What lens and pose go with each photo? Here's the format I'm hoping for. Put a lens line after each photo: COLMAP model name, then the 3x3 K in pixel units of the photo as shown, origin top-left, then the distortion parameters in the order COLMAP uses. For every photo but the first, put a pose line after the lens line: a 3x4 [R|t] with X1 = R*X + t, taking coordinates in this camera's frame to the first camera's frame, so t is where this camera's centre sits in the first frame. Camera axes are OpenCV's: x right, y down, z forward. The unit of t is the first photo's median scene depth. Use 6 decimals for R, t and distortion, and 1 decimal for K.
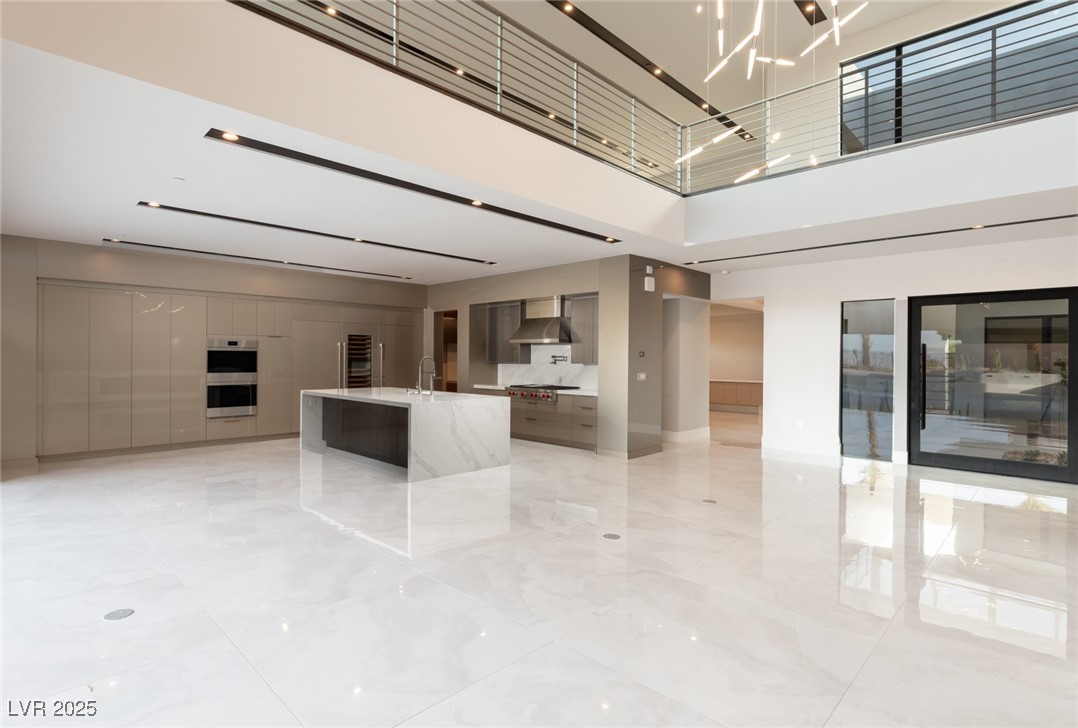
lens RADIAL K [[540.8, 0, 529.1], [0, 540.8, 361.9], [0, 0, 1]] dist [-0.013958, -0.000177]
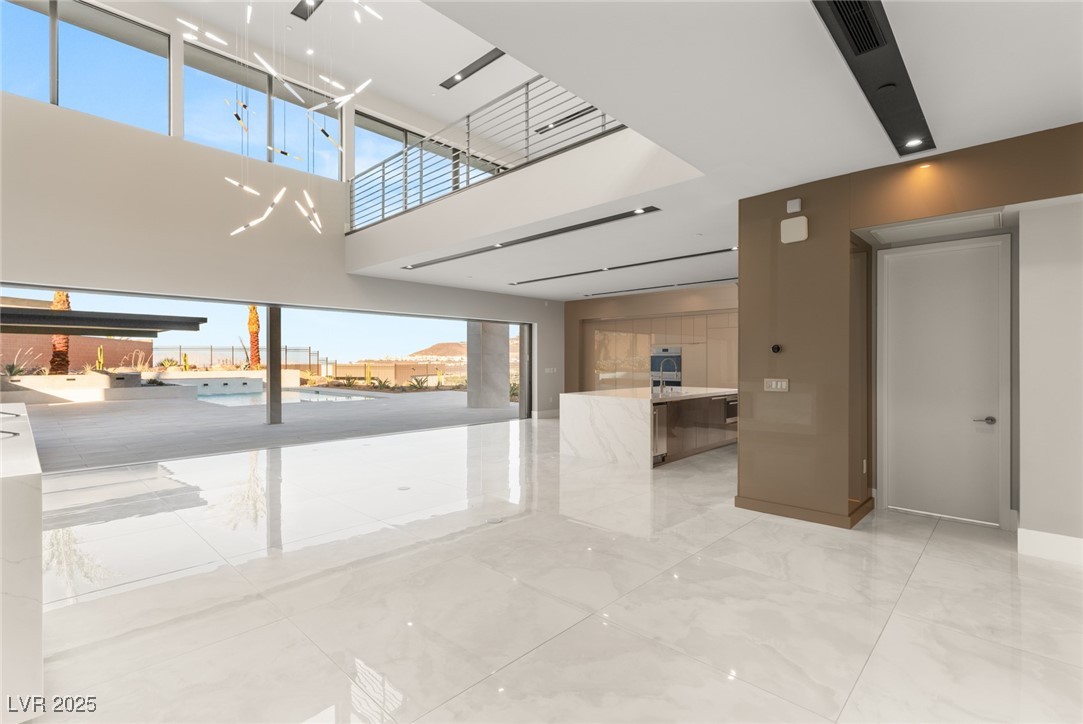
lens RADIAL K [[504.5, 0, 541.5], [0, 504.5, 362.0], [0, 0, 1]] dist [0.001381, 0.000117]
pose [[0.009808, -0.006815, -0.999929, 0.730278], [-0.004791, 0.999965, -0.006862, 0.005701], [0.999940, 0.004858, 0.009775, 0.678602]]
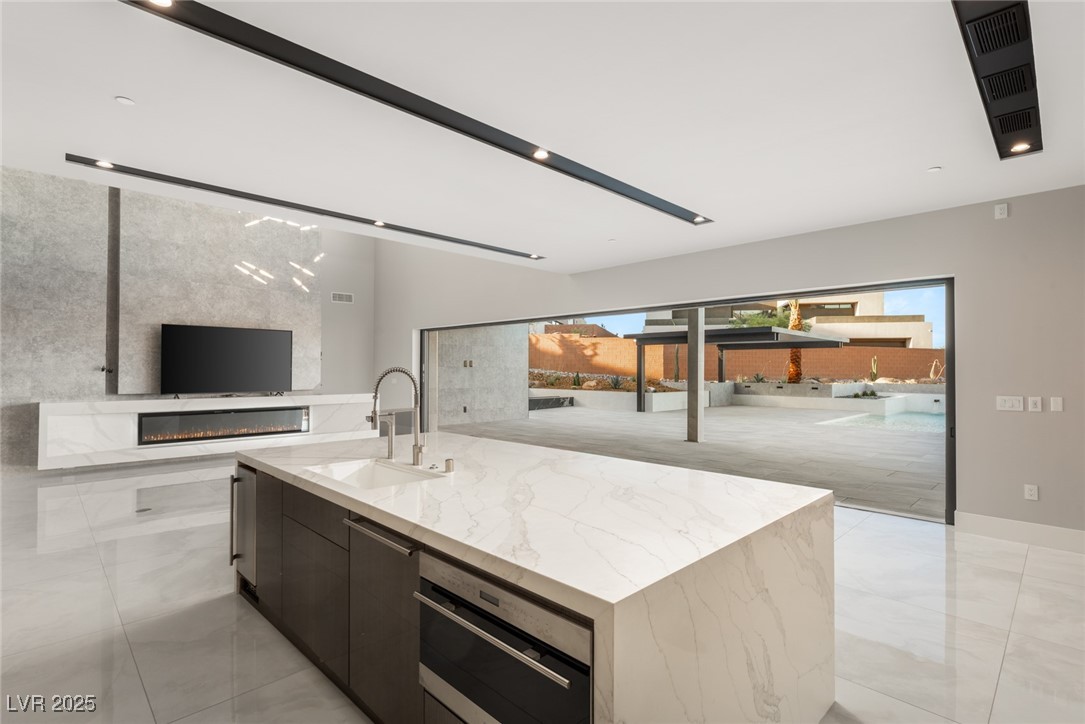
lens RADIAL K [[523.9, 0, 542.5], [0, 523.9, 362.0], [0, 0, 1]] dist [-0.002622, 0.000156]
pose [[-0.999859, -0.011877, 0.011836, -0.264792], [-0.011967, 0.999900, -0.007560, -0.013521], [-0.011745, -0.007701, -0.999901, 1.256237]]
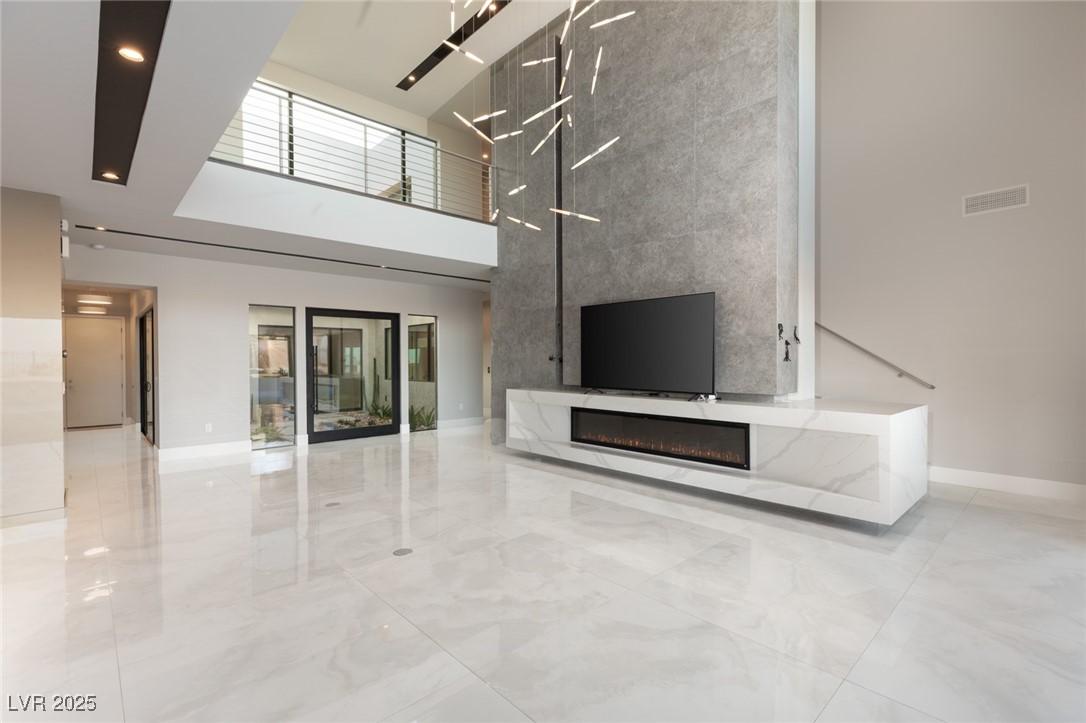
lens RADIAL K [[488.6, 0, 544.8], [0, 488.6, 363.3], [0, 0, 1]] dist [0.000392, 0.000147]
pose [[0.037297, -0.015635, 0.999182, -0.336778], [0.010125, 0.999832, 0.015268, -0.004483], [-0.999253, 0.009547, 0.037449, 0.365069]]
